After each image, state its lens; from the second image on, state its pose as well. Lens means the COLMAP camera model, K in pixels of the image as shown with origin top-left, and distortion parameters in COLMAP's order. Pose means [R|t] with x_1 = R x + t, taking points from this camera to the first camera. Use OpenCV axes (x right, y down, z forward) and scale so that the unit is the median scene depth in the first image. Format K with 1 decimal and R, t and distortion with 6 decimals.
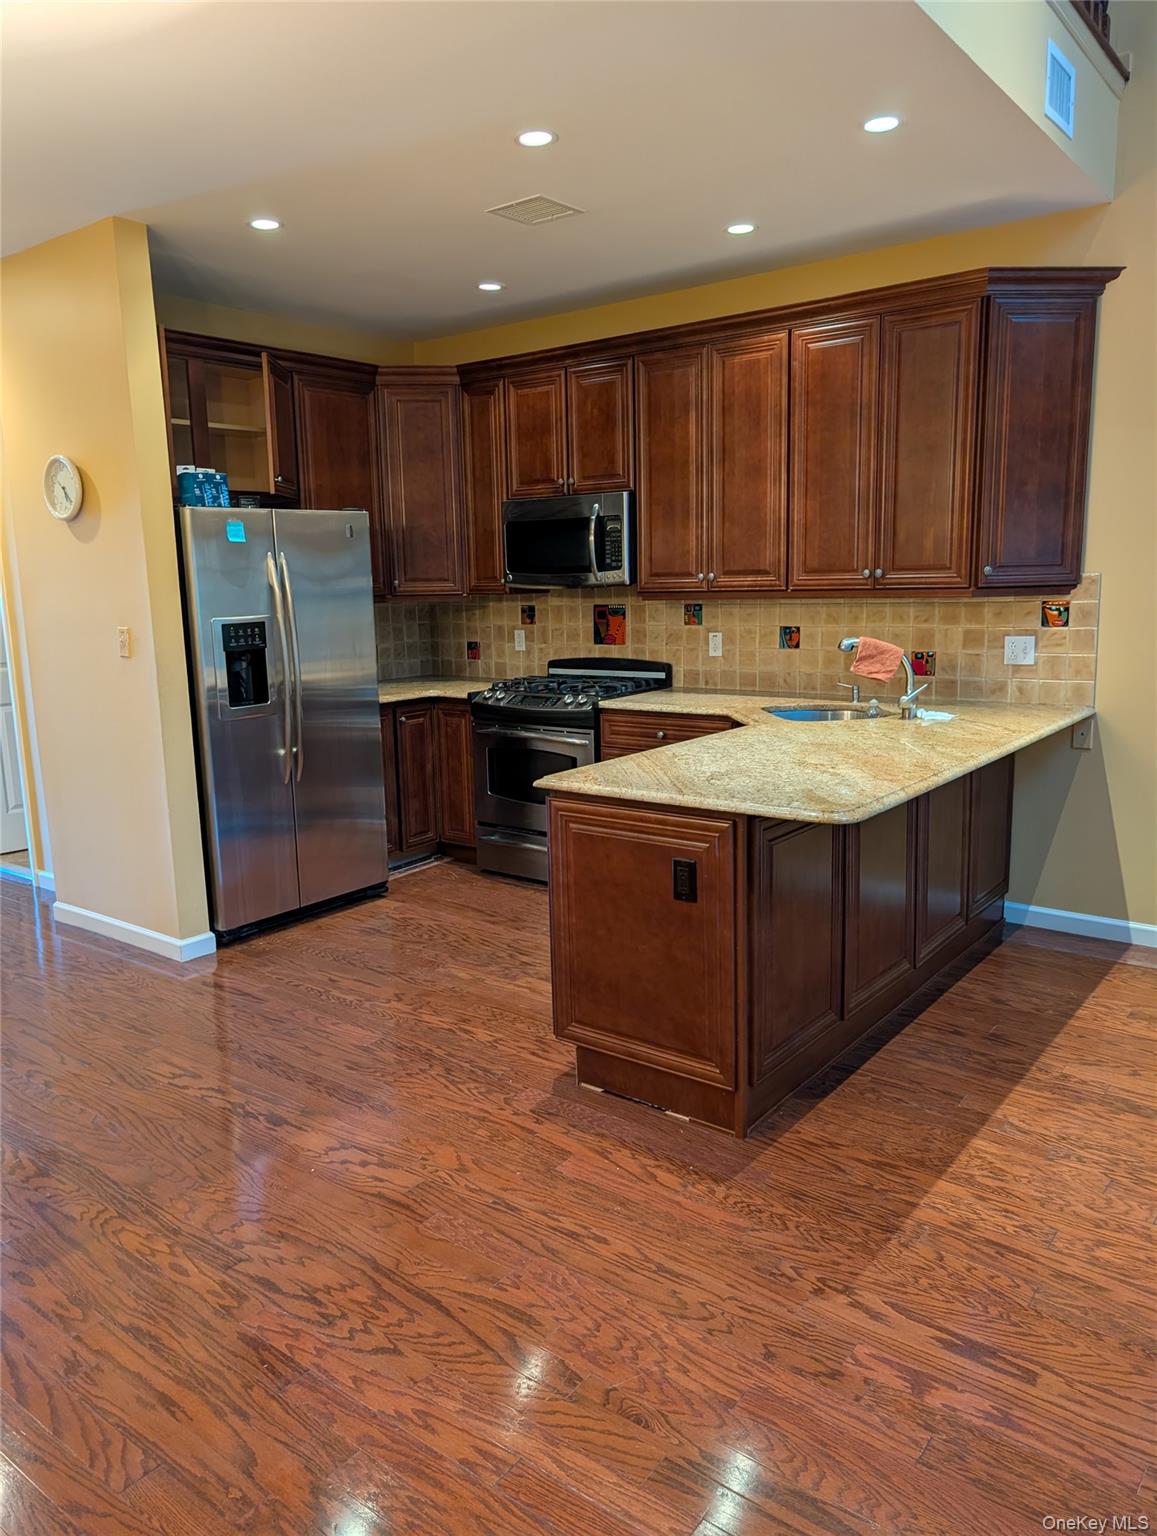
lens RADIAL K [[1094.7, 0, 531.7], [0, 1094.7, 776.2], [0, 0, 1]] dist [0.000377, 0.001716]
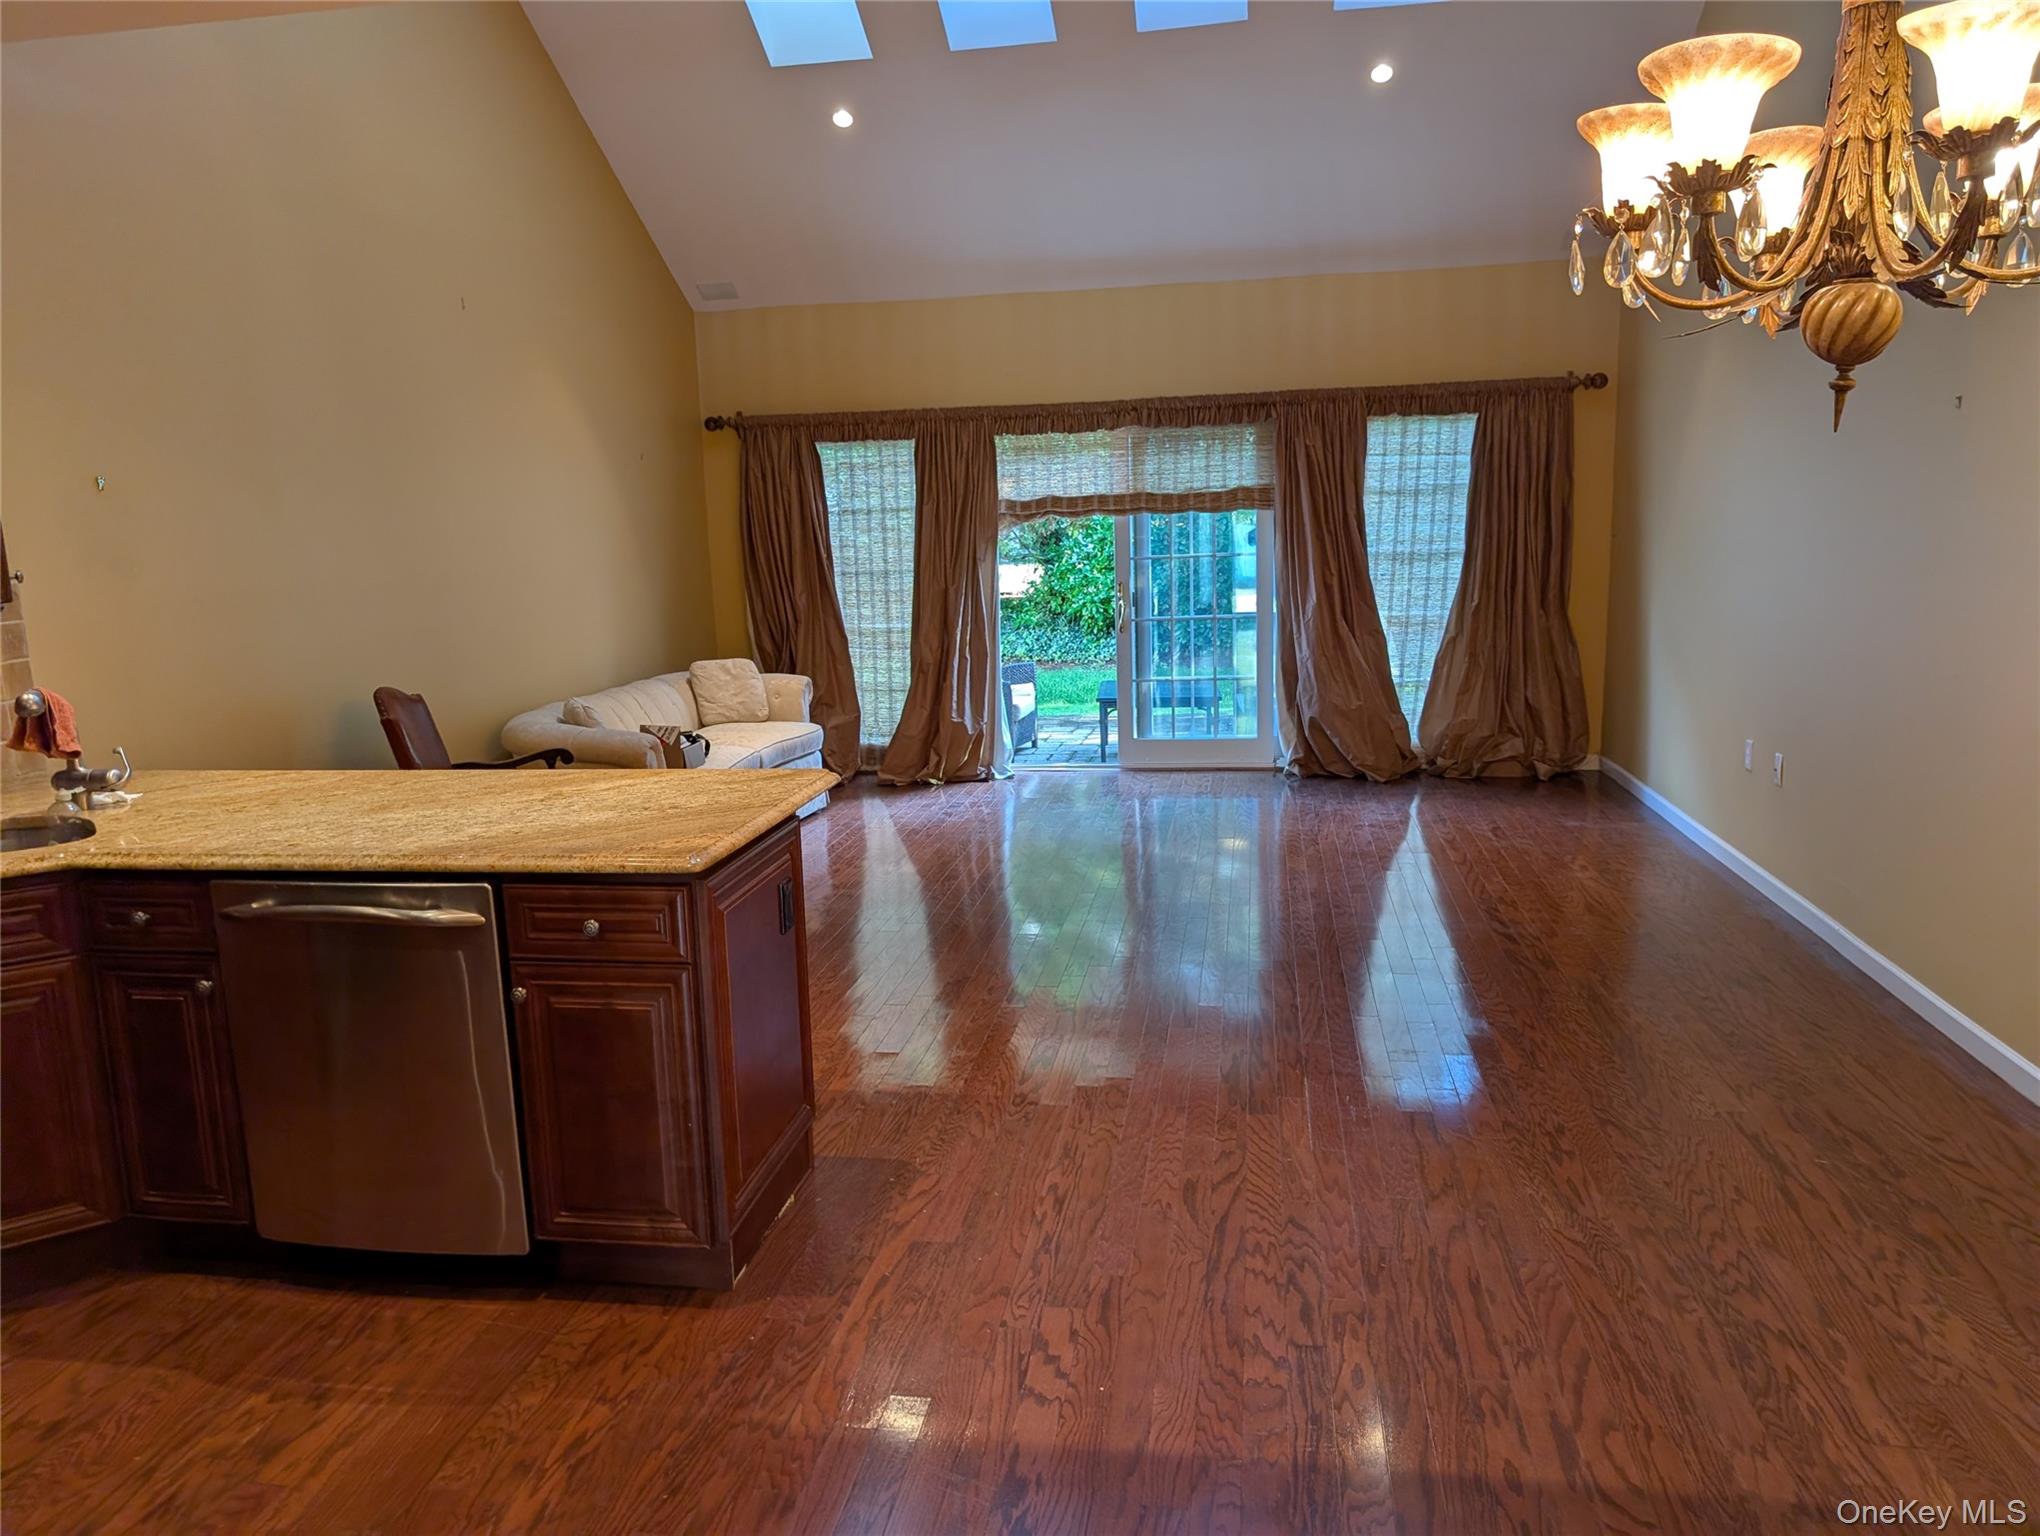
lens RADIAL K [[1453.9, 0, 1016.9], [0, 1453.9, 766.1], [0, 0, 1]] dist [0.000377, 0.001716]
pose [[-0.484814, -0.109041, 0.867794, -0.773721], [0.209597, 0.948801, 0.236316, -0.201850], [-0.849132, 0.296456, -0.437137, 1.108395]]
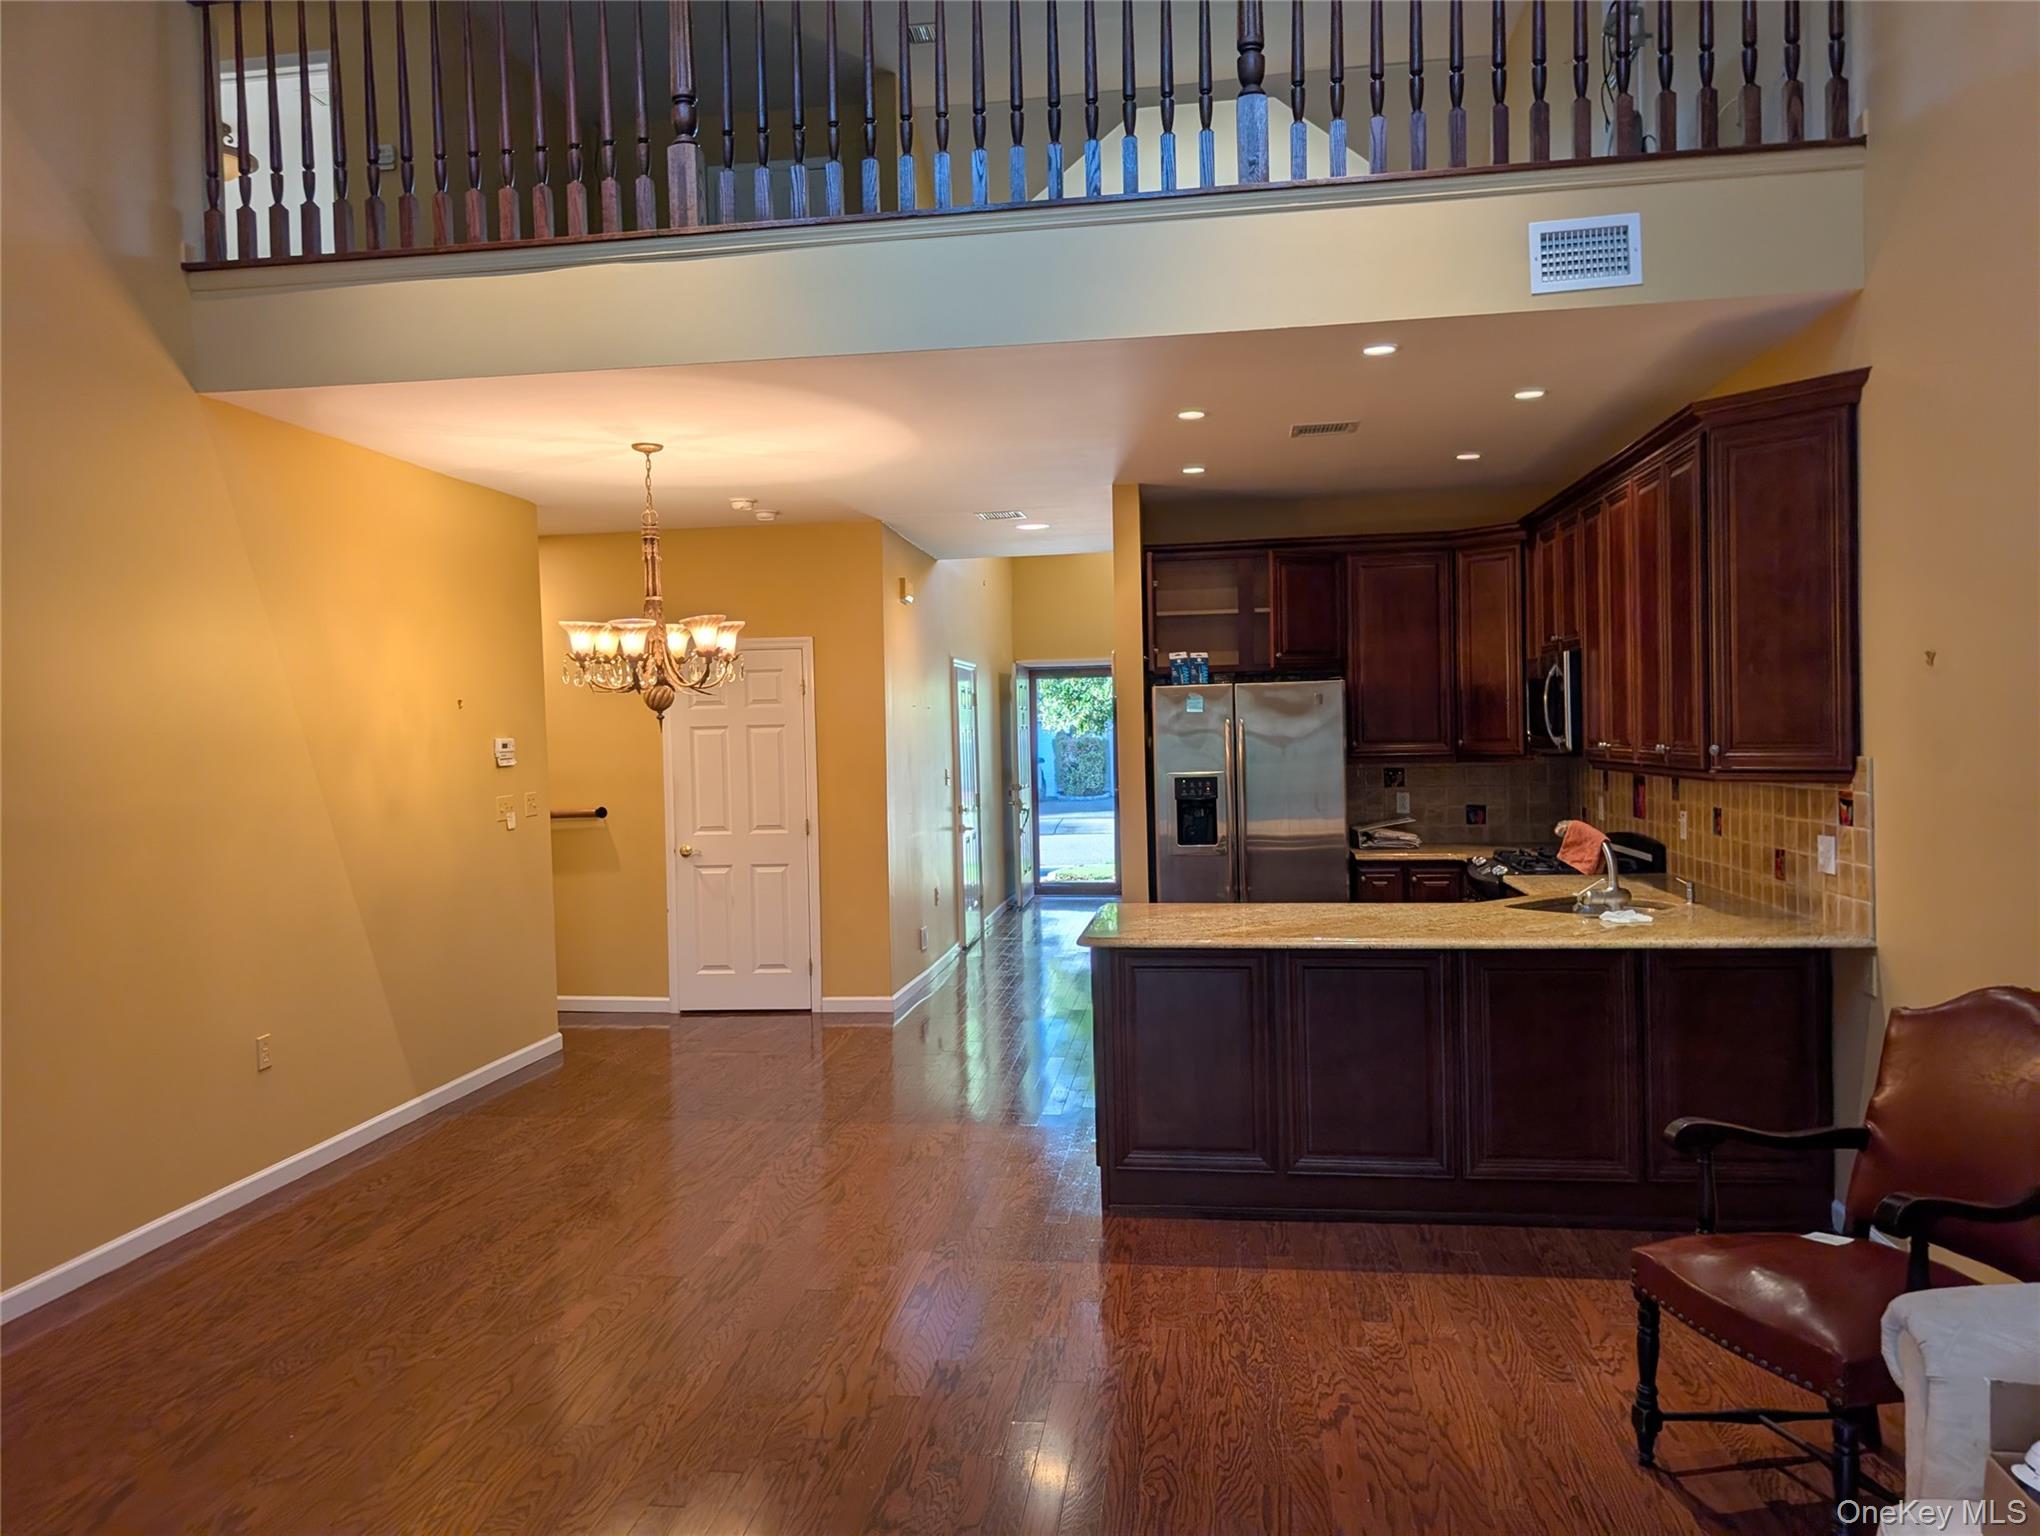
lens RADIAL K [[1453.9, 0, 1016.9], [0, 1453.9, 769.2], [0, 0, 1]] dist [0.000377, 0.001716]
pose [[0.508145, 0.034163, -0.860594, 1.322830], [-0.145630, 0.988233, -0.046759, -0.057423], [0.848870, 0.149089, 0.507141, 0.013689]]
